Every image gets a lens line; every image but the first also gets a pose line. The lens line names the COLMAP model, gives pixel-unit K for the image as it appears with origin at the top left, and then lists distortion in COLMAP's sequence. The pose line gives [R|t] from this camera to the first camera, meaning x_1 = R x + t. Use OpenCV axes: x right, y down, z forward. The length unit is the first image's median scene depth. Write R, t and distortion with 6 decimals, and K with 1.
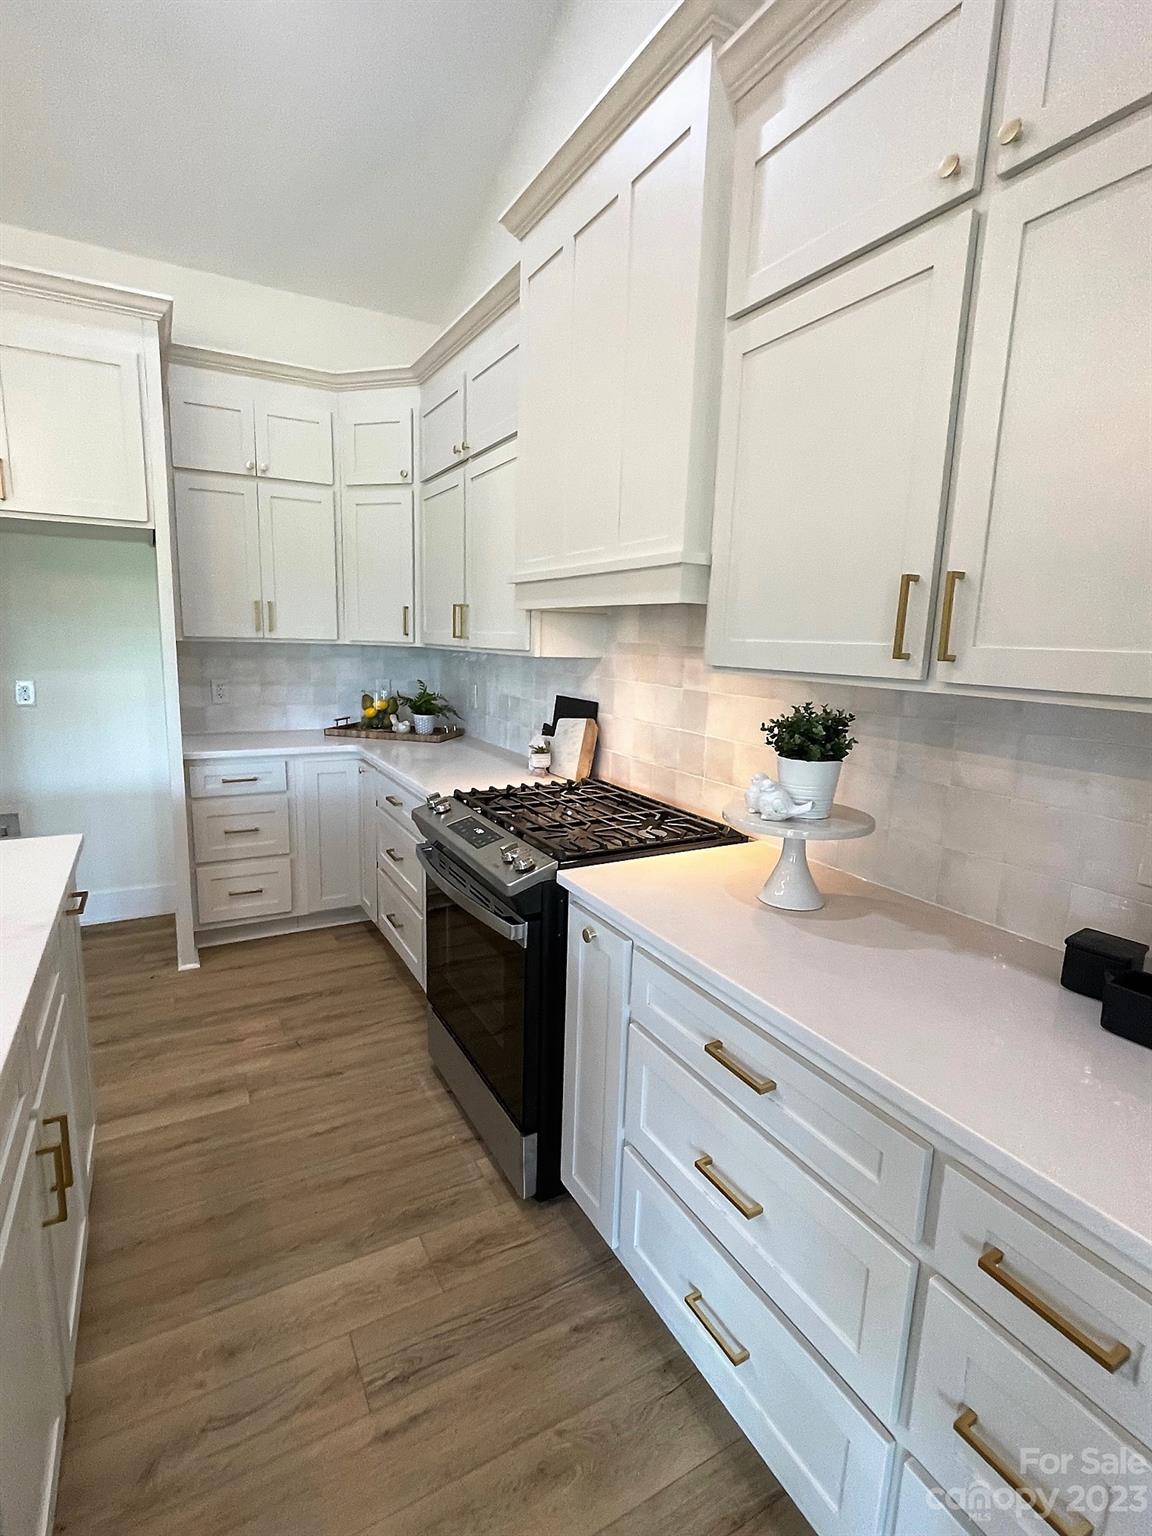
lens RADIAL K [[734.1, 0, 570.7], [0, 734.1, 767.2], [0, 0, 1]] dist [-0.002866, 0.001712]
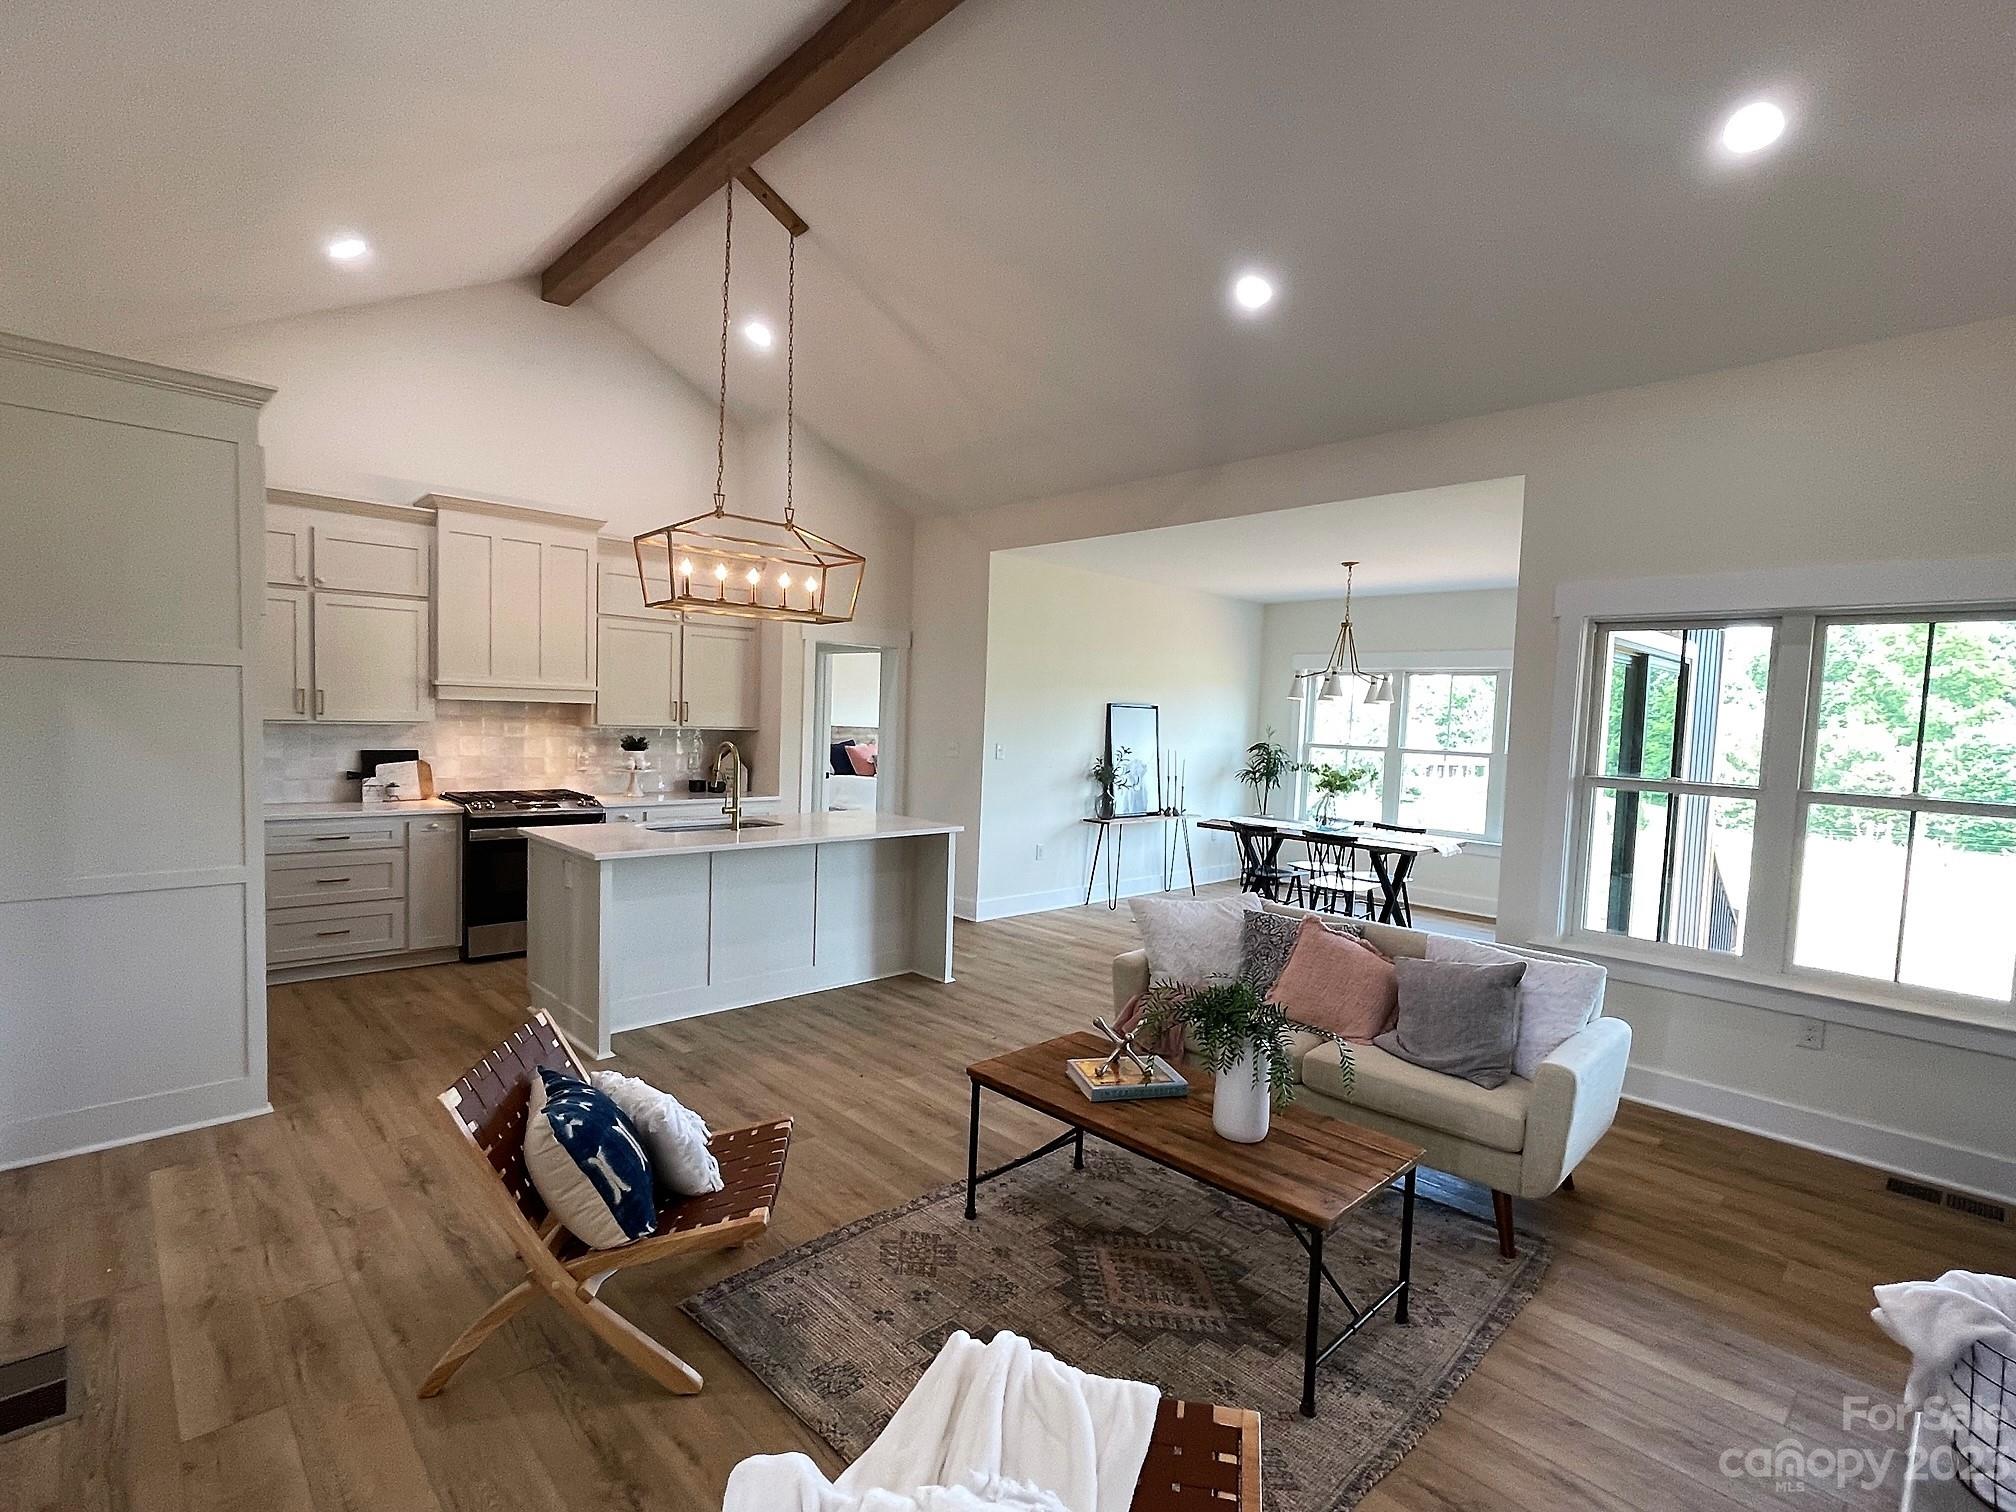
lens RADIAL K [[963.5, 0, 1000.5], [0, 963.5, 770.9], [0, 0, 1]] dist [-0.002866, 0.001712]
pose [[-0.252891, -0.095961, 0.962724, -2.522575], [0.129622, 0.982737, 0.132006, -0.166981], [-0.958772, 0.158173, -0.236087, 0.266850]]
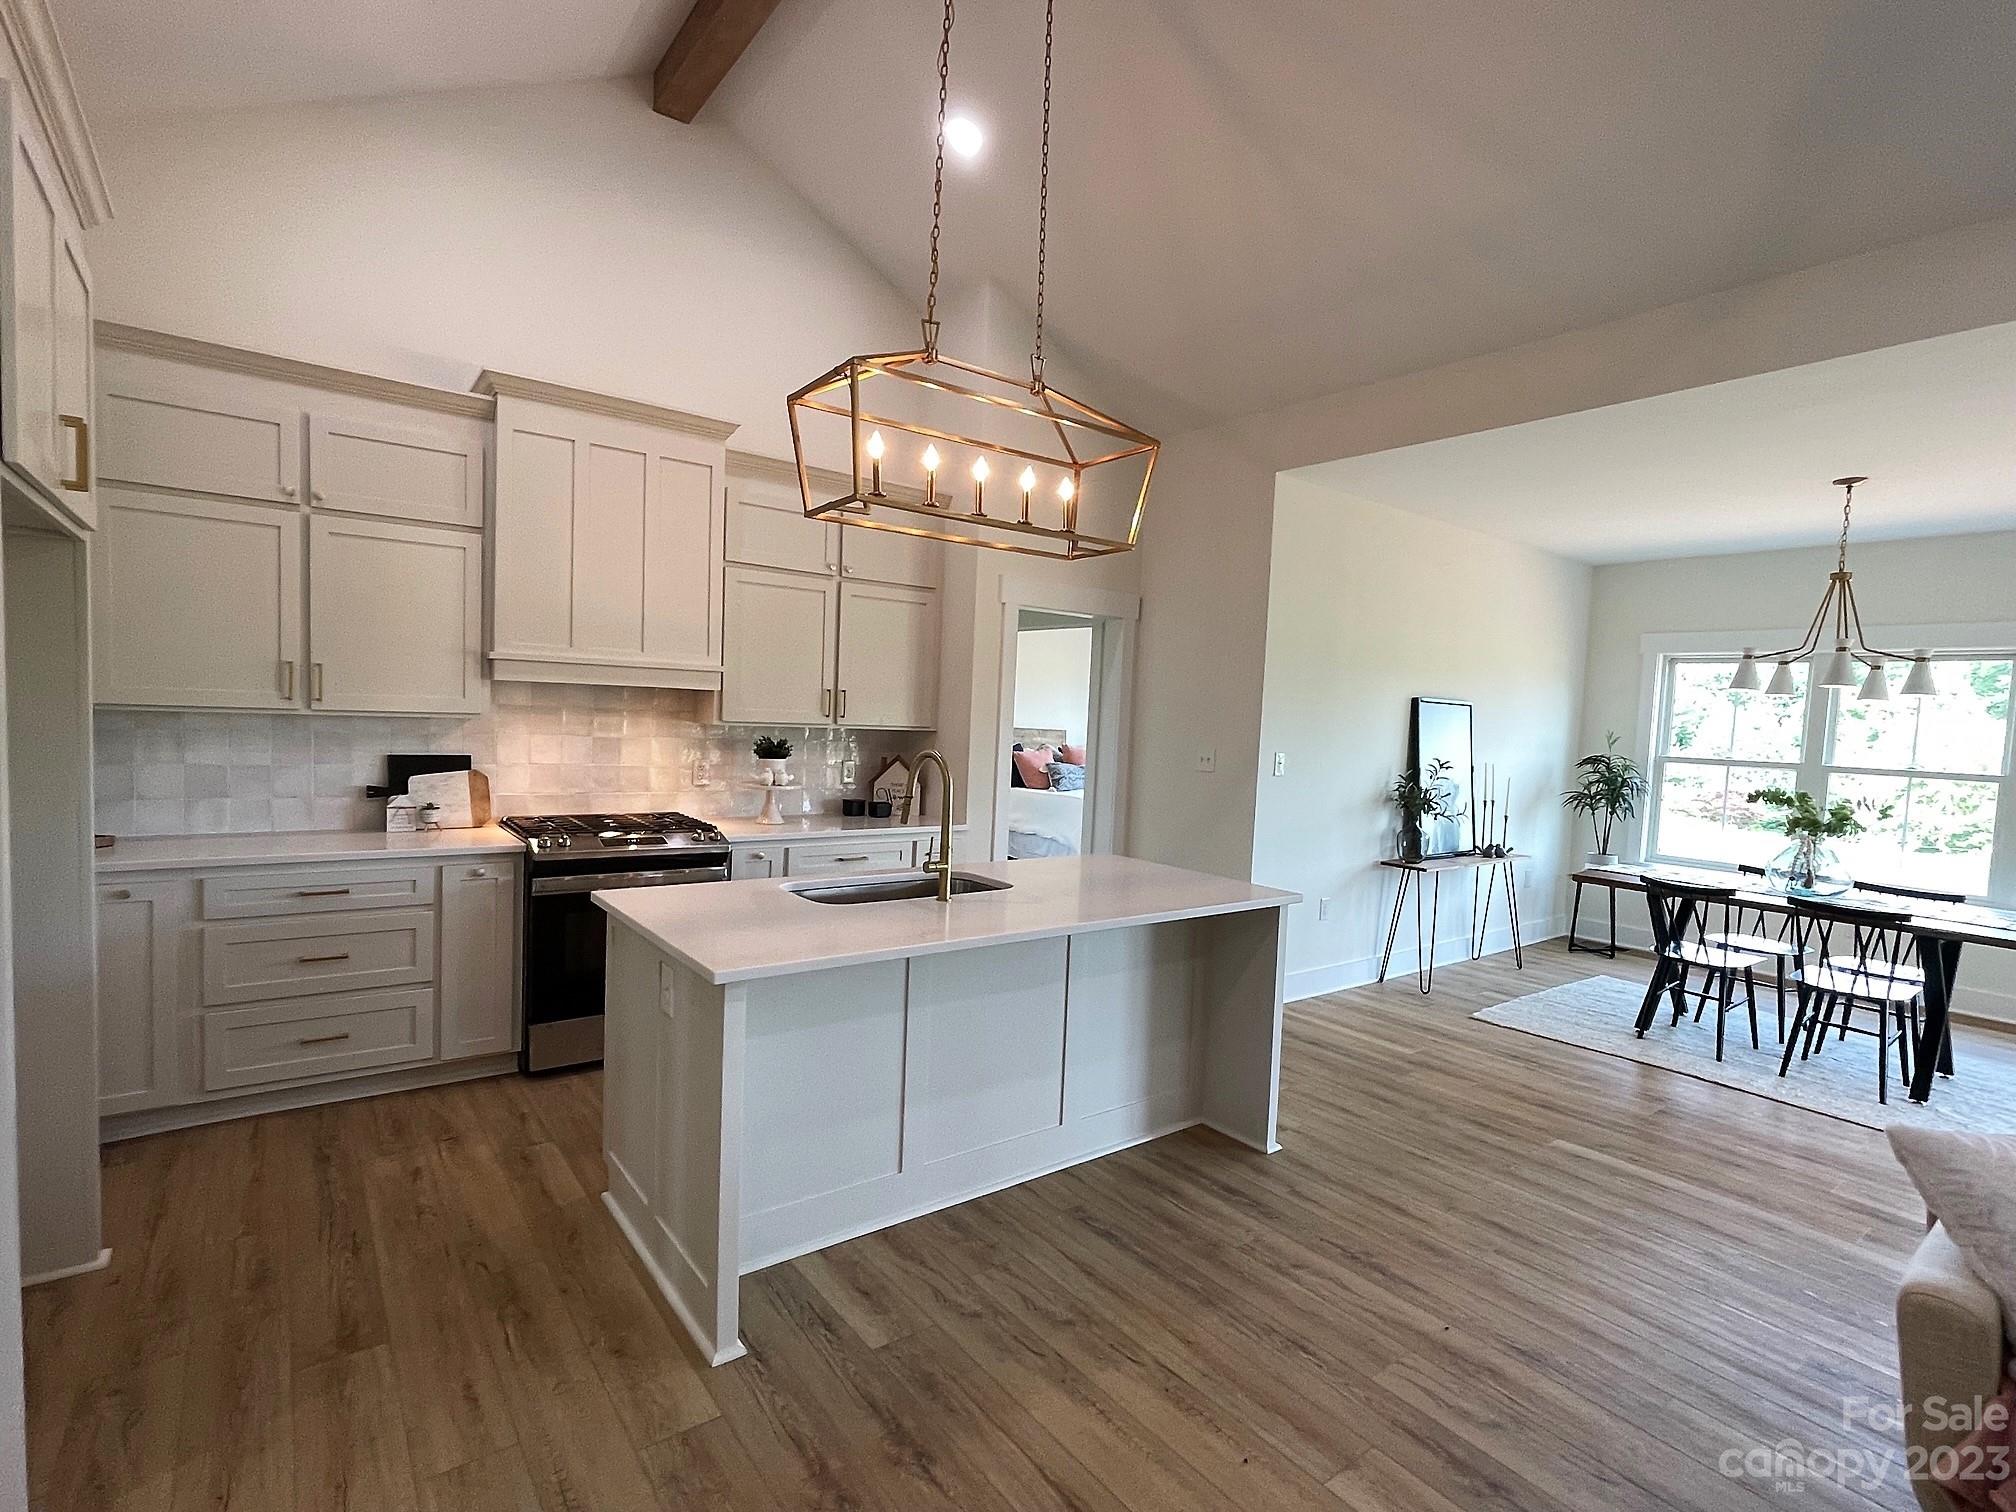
lens RADIAL K [[963.5, 0, 1000.3], [0, 963.5, 774.4], [0, 0, 1]] dist [-0.002866, 0.001712]
pose [[-0.140681, -0.100524, 0.984938, -1.644853], [0.128982, 0.984493, 0.118902, -0.137588], [-0.981617, 0.143766, -0.125533, 0.397195]]
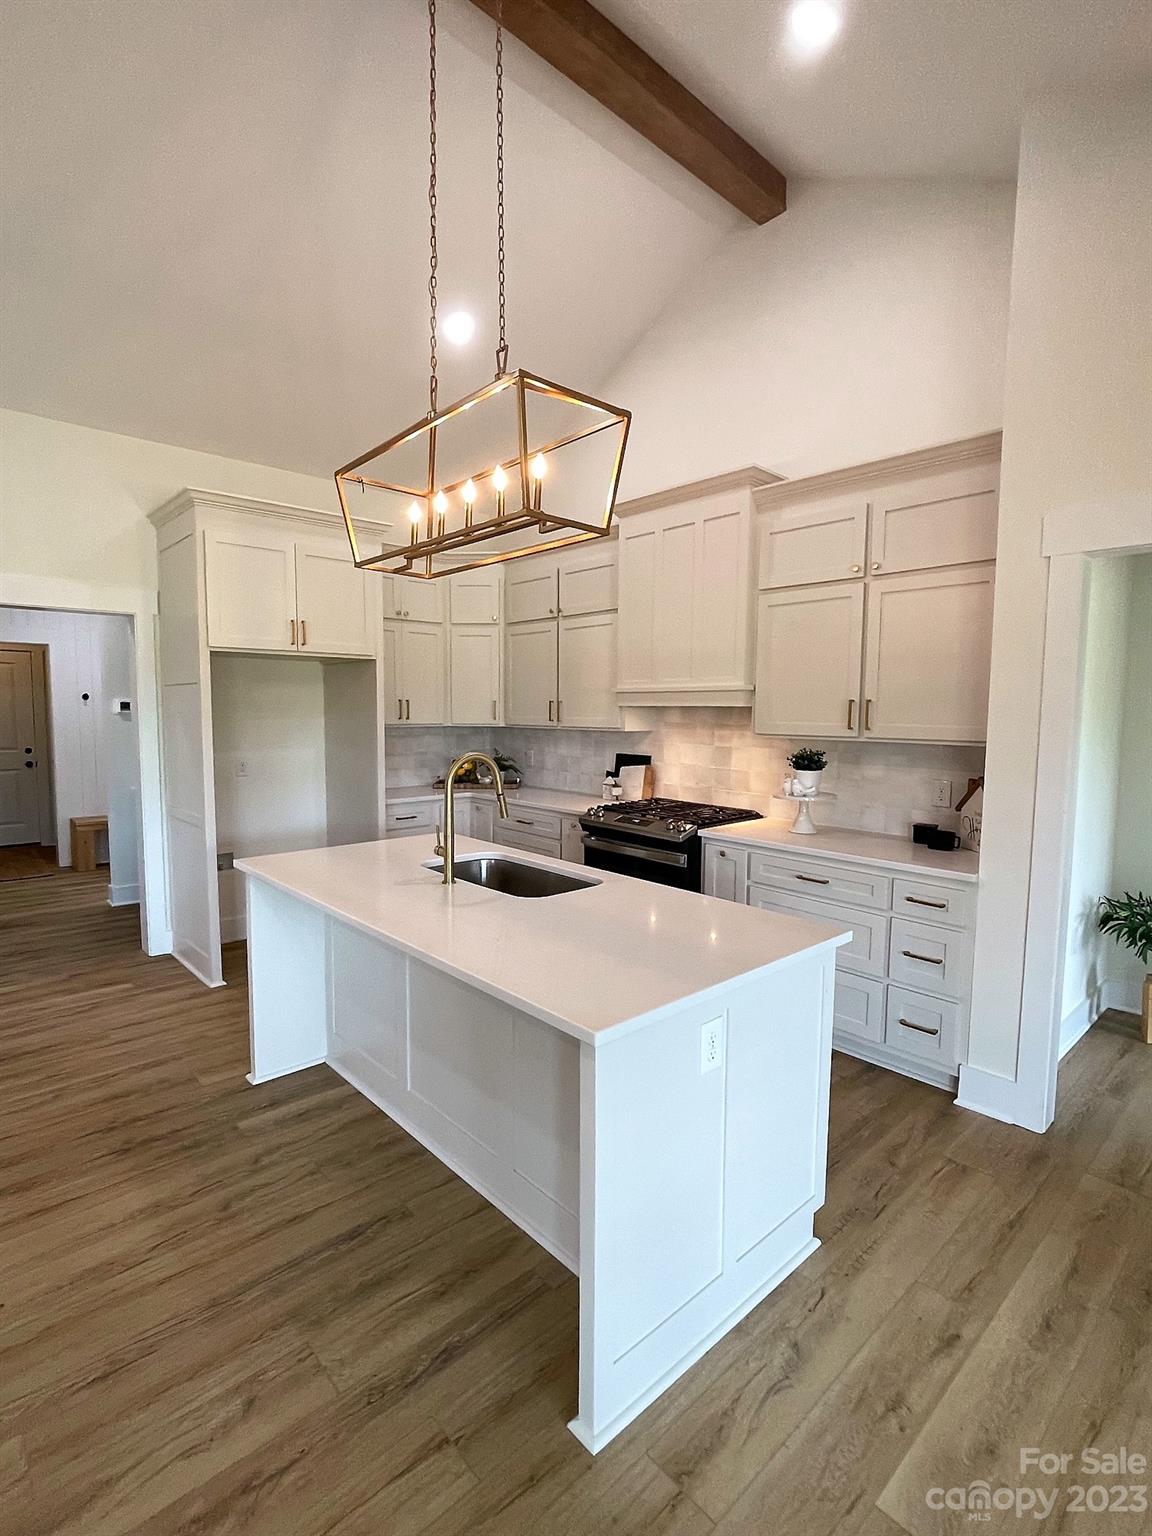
lens RADIAL K [[734.1, 0, 568.6], [0, 734.1, 769.5], [0, 0, 1]] dist [-0.002866, 0.001712]
pose [[0.972651, -0.042387, 0.228372, -0.582220], [0.062168, 0.994844, -0.080130, 0.075628], [-0.223798, 0.092136, 0.970271, -0.683959]]
